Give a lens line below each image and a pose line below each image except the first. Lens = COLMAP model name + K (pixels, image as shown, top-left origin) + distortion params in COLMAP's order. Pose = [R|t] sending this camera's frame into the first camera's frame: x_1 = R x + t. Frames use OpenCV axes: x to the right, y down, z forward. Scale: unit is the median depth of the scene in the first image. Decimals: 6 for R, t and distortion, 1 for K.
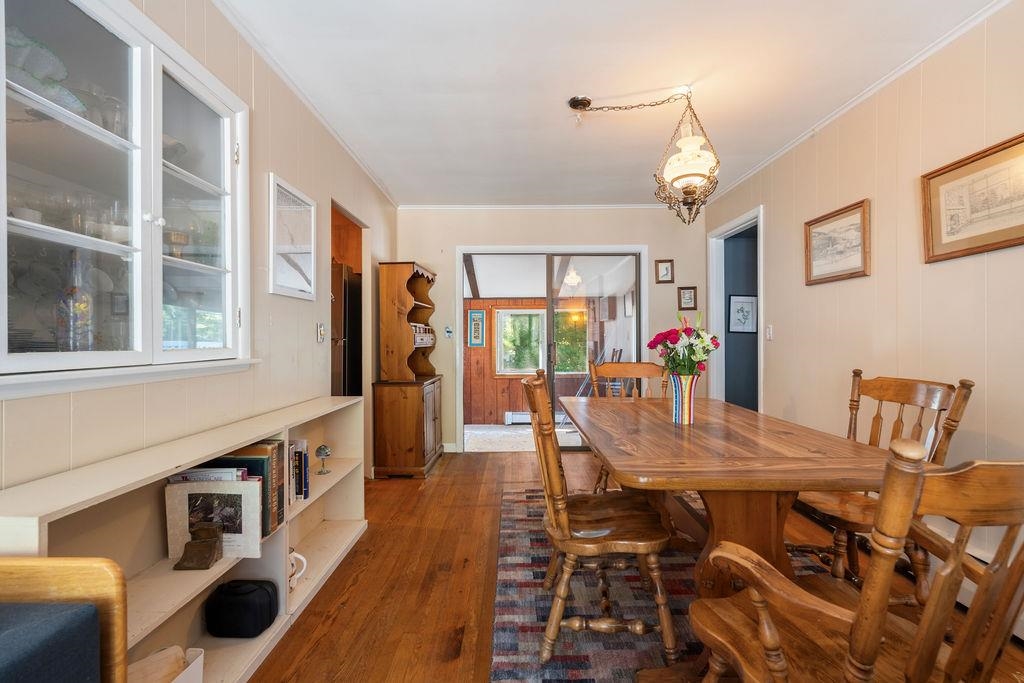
lens RADIAL K [[450.3, 0, 511.2], [0, 450.3, 336.4], [0, 0, 1]] dist [-0.006350, 0.001114]
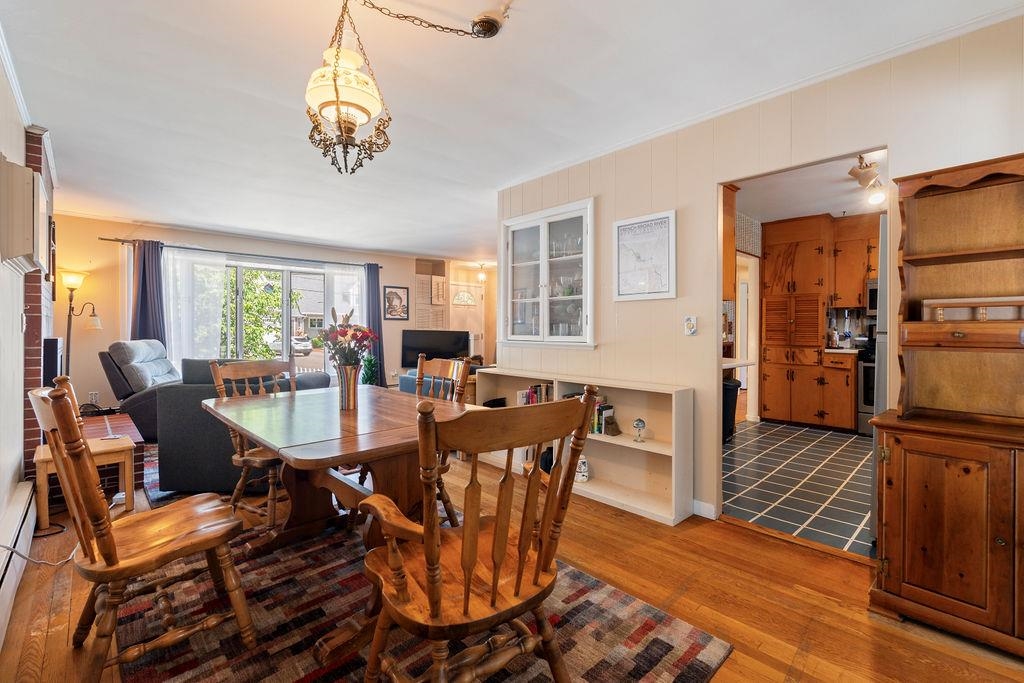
lens RADIAL K [[450.3, 0, 514.1], [0, 450.3, 338.0], [0, 0, 1]] dist [-0.006350, 0.001114]
pose [[-0.721091, 0.009684, -0.692773, 0.665078], [0.001537, 0.999922, 0.012377, 0.001078], [0.692839, 0.007861, -0.721050, 1.617840]]
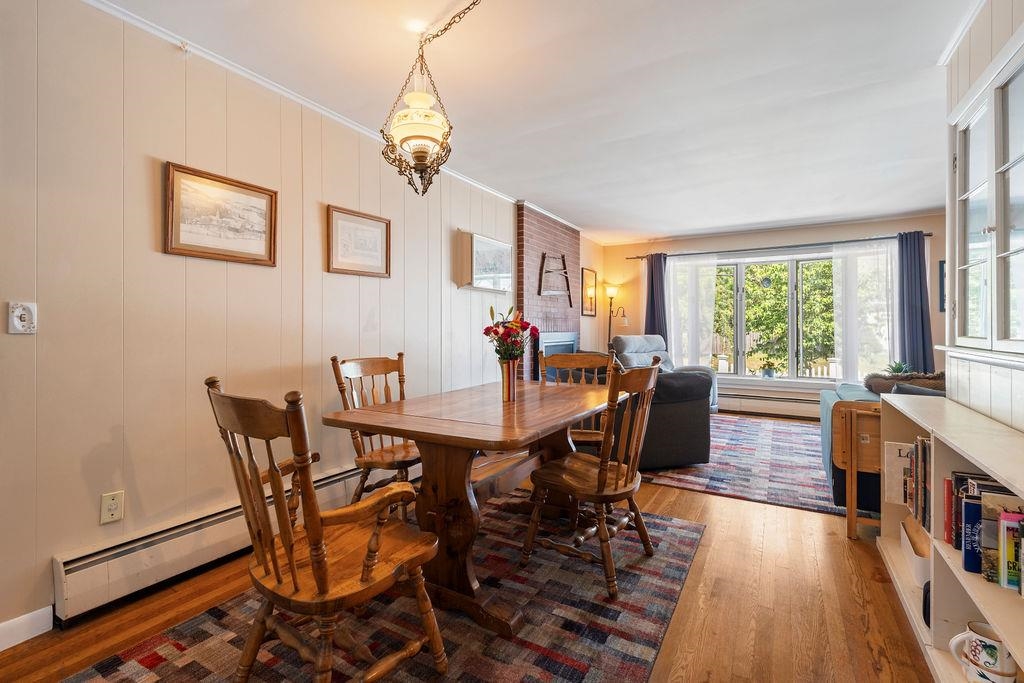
lens RADIAL K [[450.3, 0, 507.4], [0, 450.3, 327.7], [0, 0, 1]] dist [-0.006350, 0.001114]
pose [[-0.858485, -0.001332, 0.512836, -0.169705], [-0.003059, 0.999992, -0.002523, 0.002041], [-0.512829, -0.003735, -0.858483, 1.569020]]
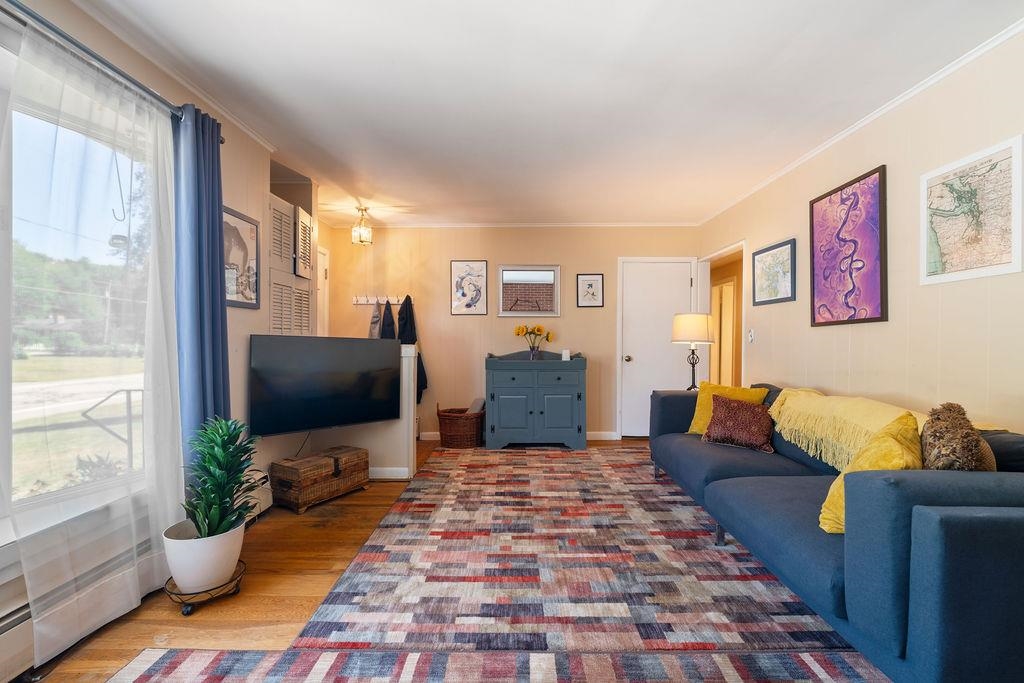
lens RADIAL K [[450.3, 0, 510.5], [0, 450.3, 339.1], [0, 0, 1]] dist [-0.006350, 0.001114]
pose [[0.000250, -0.000979, -0.999999, 0.186566], [-0.001584, 0.999998, -0.000980, -0.006680], [0.999999, 0.001584, 0.000248, -0.521088]]
